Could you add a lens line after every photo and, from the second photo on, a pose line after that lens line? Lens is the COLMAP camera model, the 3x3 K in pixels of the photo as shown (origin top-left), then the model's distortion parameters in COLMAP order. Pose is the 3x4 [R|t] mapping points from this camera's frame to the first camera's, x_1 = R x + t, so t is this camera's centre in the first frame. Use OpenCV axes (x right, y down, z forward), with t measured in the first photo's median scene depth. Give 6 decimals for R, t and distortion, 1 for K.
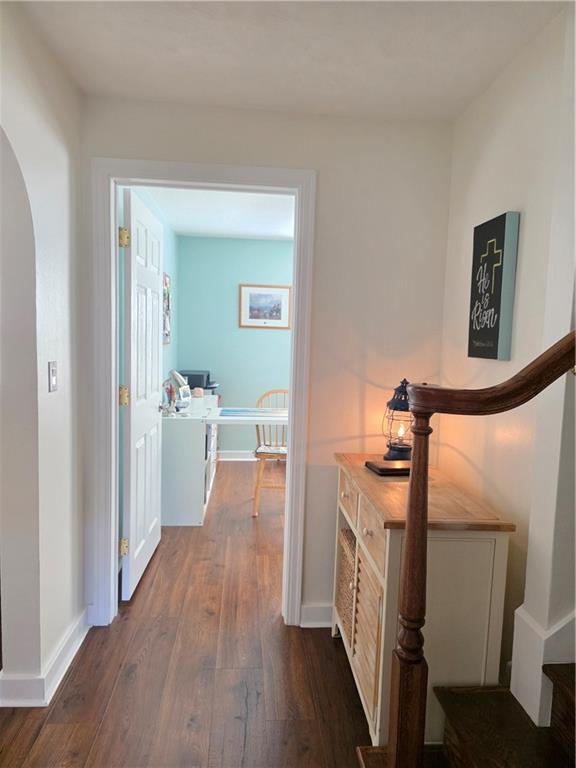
lens RADIAL K [[513.8, 0, 287.8], [0, 513.8, 384.0], [0, 0, 1]] dist [0.007056, -0.000028]
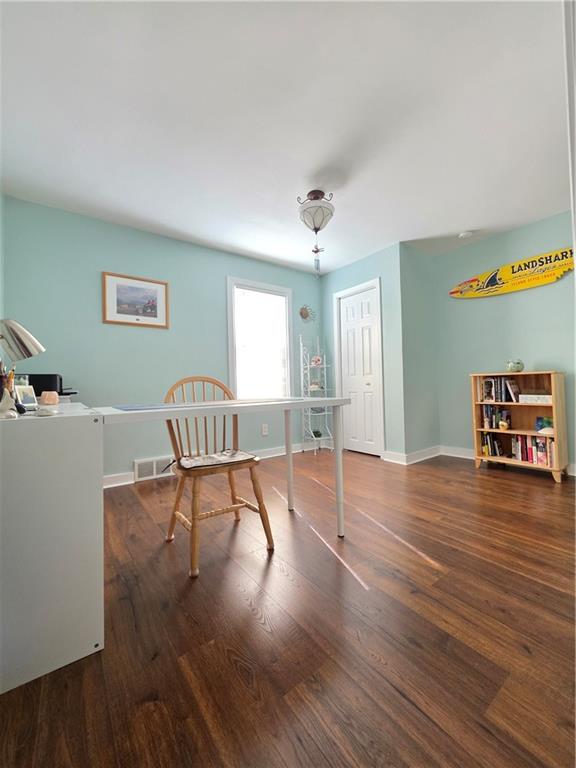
lens RADIAL K [[306.1, 0, 290.0], [0, 306.1, 381.1], [0, 0, 1]] dist [-0.002396, 0.000721]
pose [[0.842427, -0.032336, 0.537840, -0.109773], [0.087472, 0.993164, -0.077298, 0.048475], [-0.531664, 0.112163, 0.839496, 0.437022]]
